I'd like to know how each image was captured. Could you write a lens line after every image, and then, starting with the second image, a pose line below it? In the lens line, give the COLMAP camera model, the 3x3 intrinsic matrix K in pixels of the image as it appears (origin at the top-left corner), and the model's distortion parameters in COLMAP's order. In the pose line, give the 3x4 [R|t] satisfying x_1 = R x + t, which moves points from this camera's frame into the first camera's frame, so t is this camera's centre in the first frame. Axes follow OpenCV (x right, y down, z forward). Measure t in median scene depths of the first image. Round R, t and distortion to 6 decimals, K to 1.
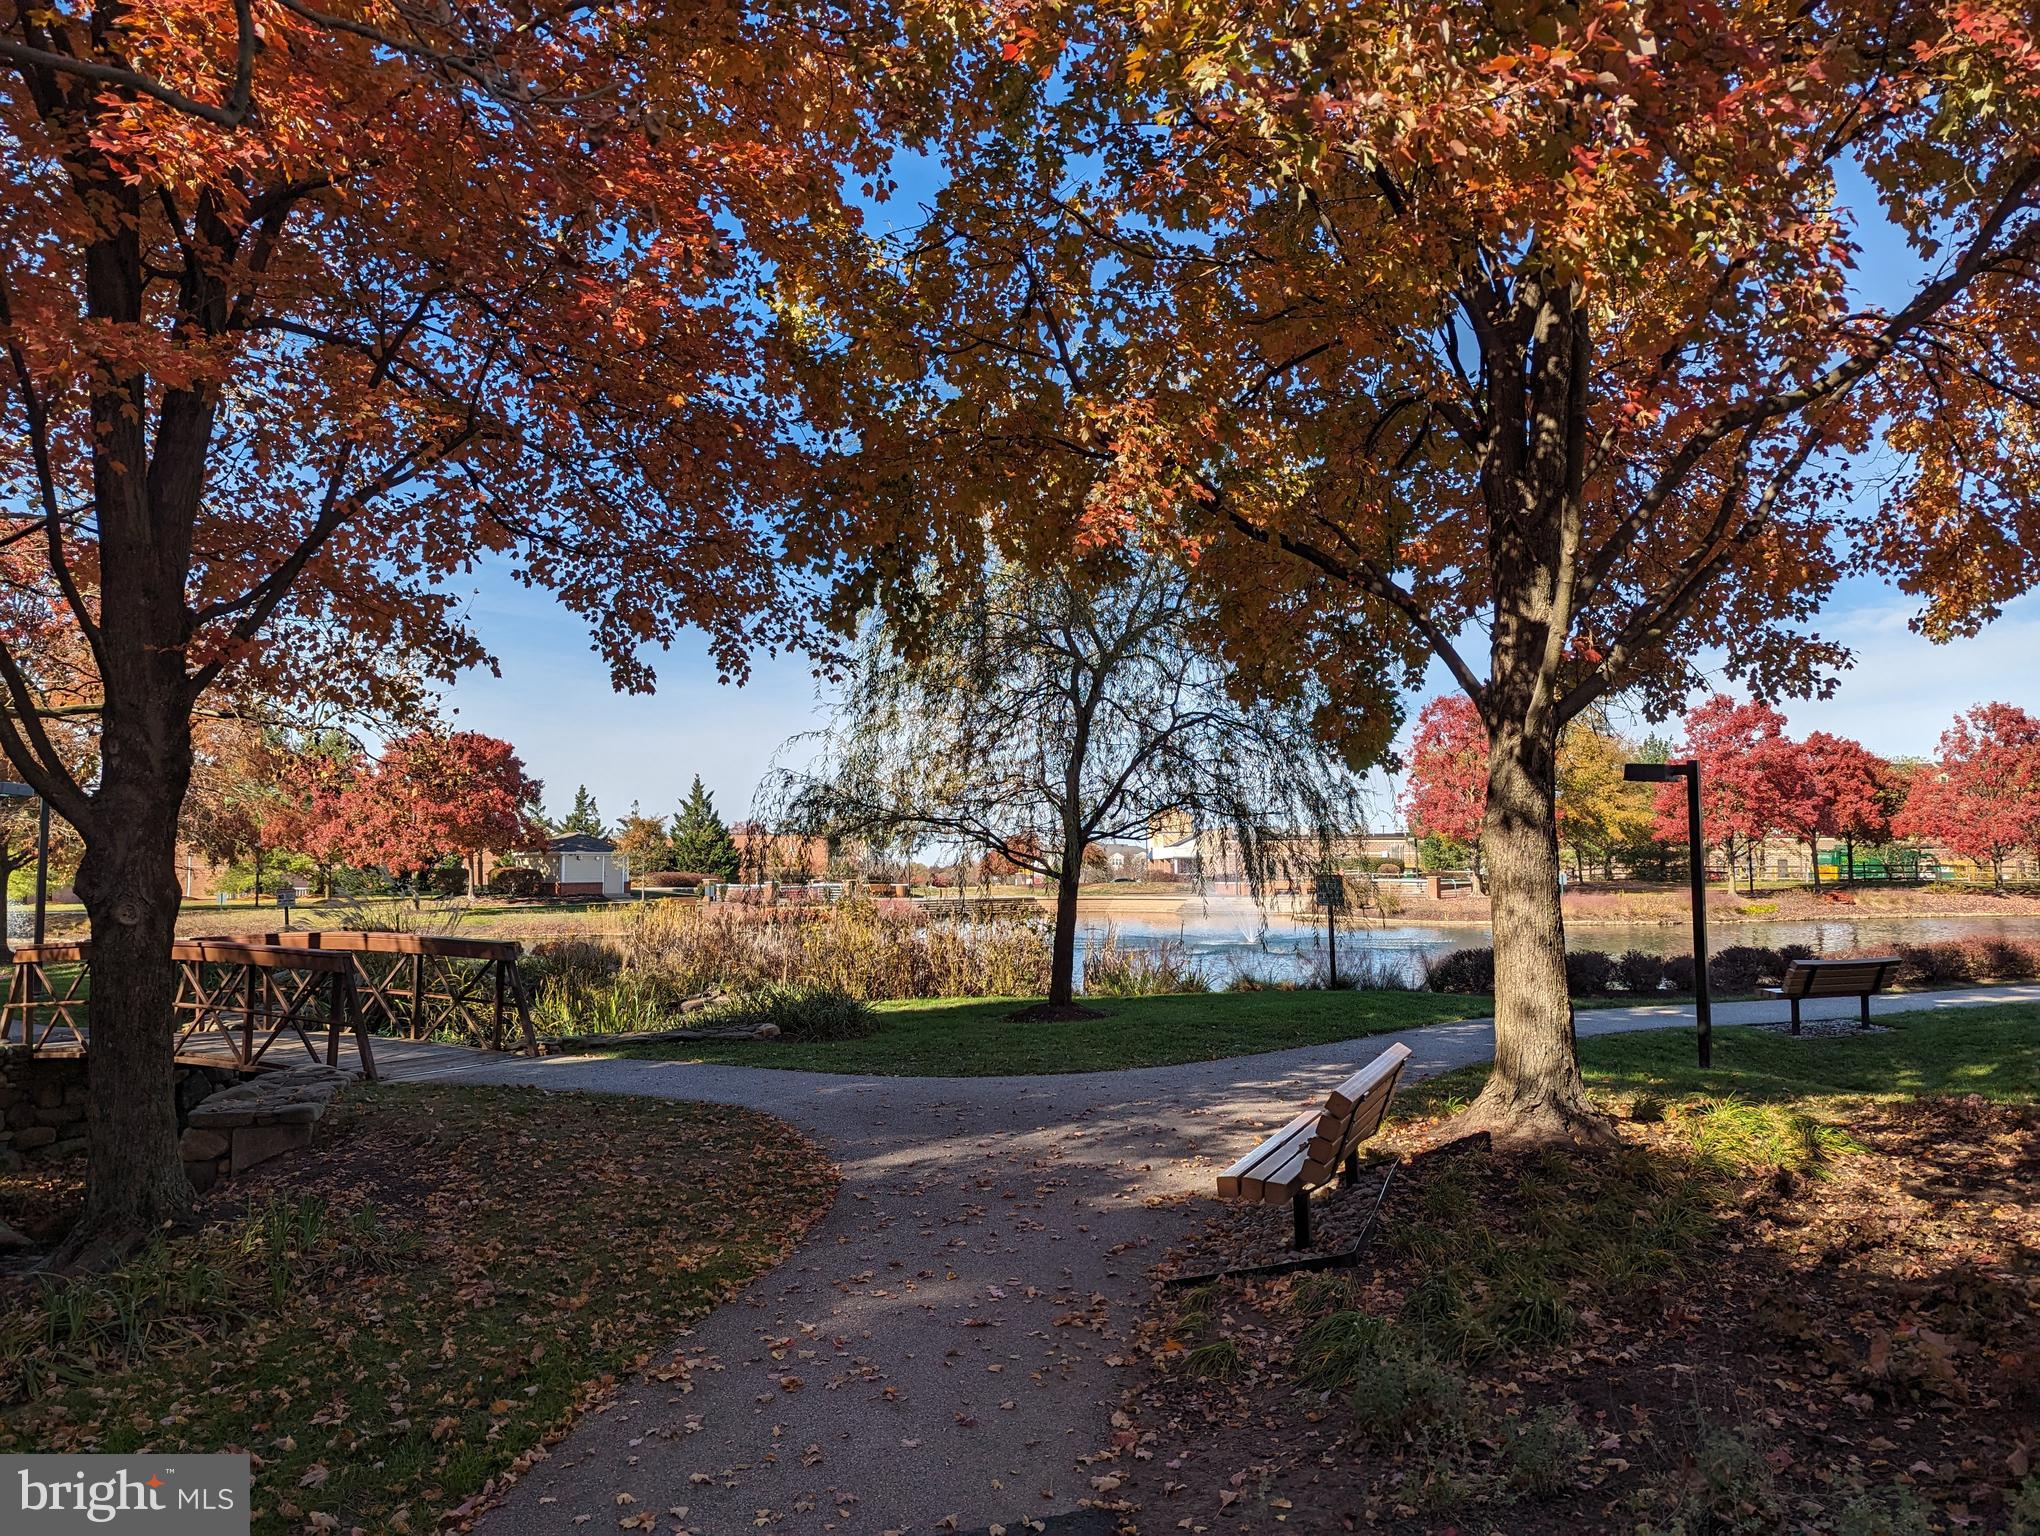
lens RADIAL K [[1427.0, 0, 1019.9], [0, 1427.0, 768.2], [0, 0, 1]] dist [0.001921, 0.000366]
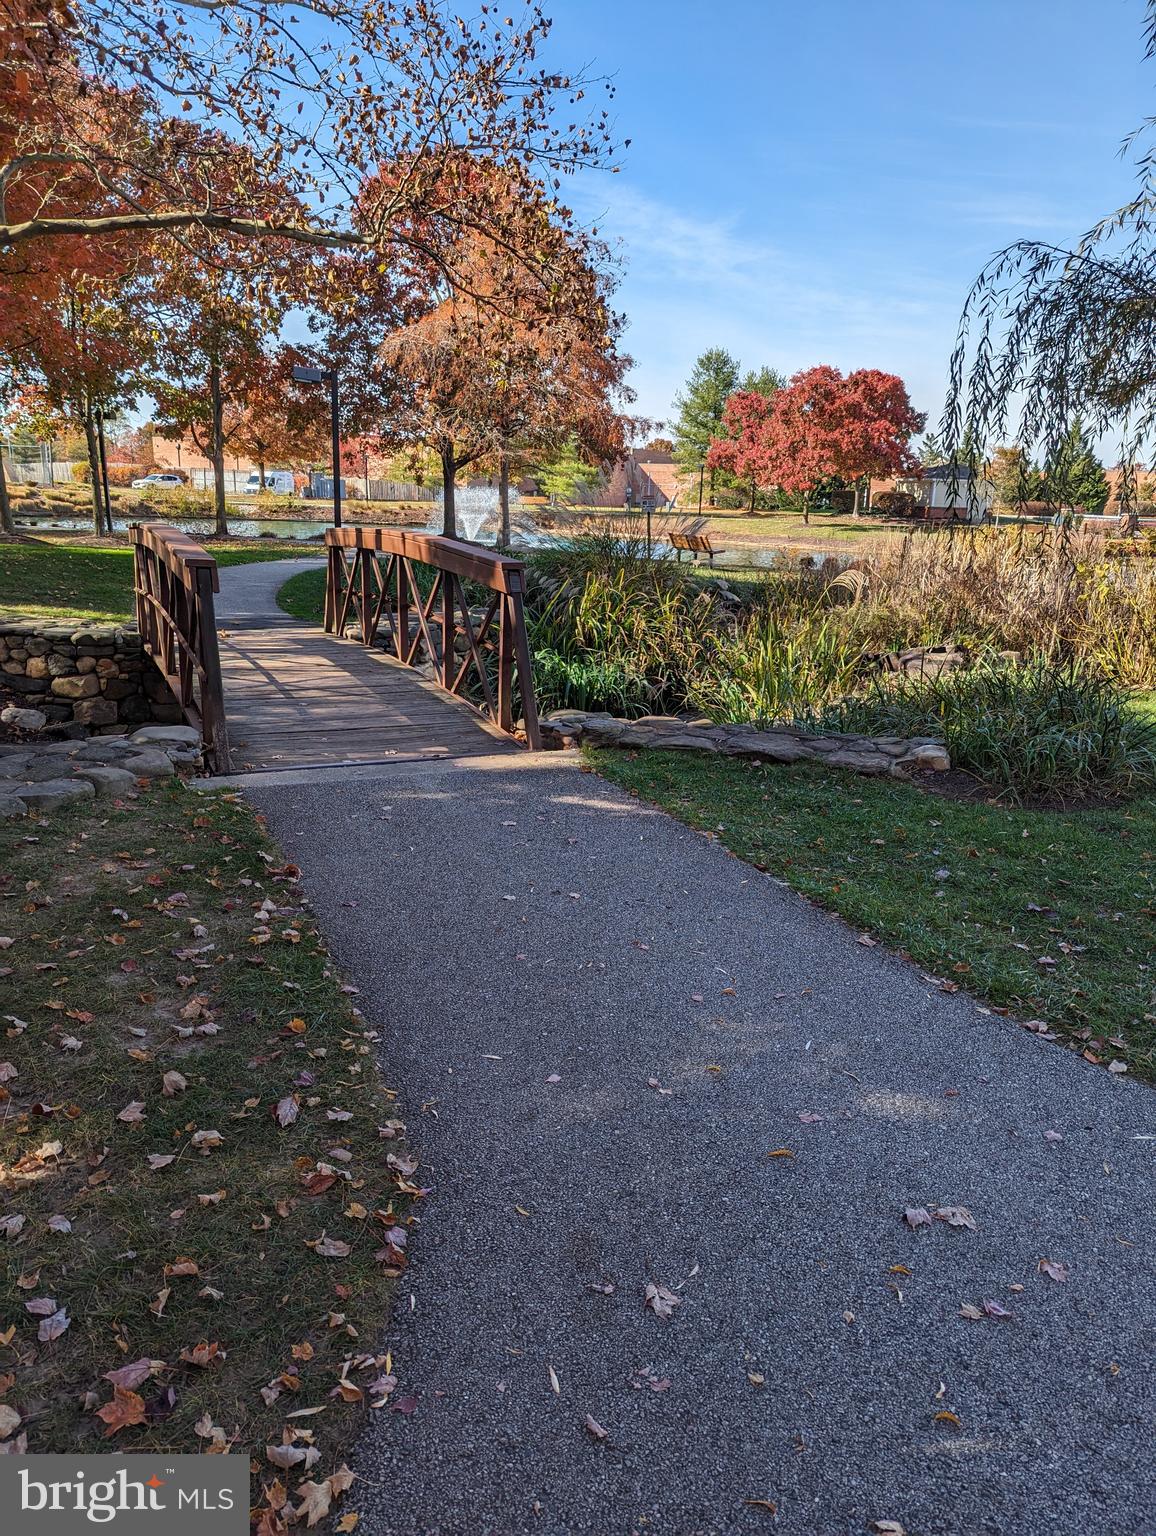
lens RADIAL K [[1079.2, 0, 577.4], [0, 1079.2, 769.4], [0, 0, 1]] dist [0.007817, 0.001570]
pose [[0.798059, 0.183230, -0.574046, -0.013404], [0.003688, 0.951145, 0.308723, 0.012277], [0.602568, -0.248497, 0.758394, 0.121924]]
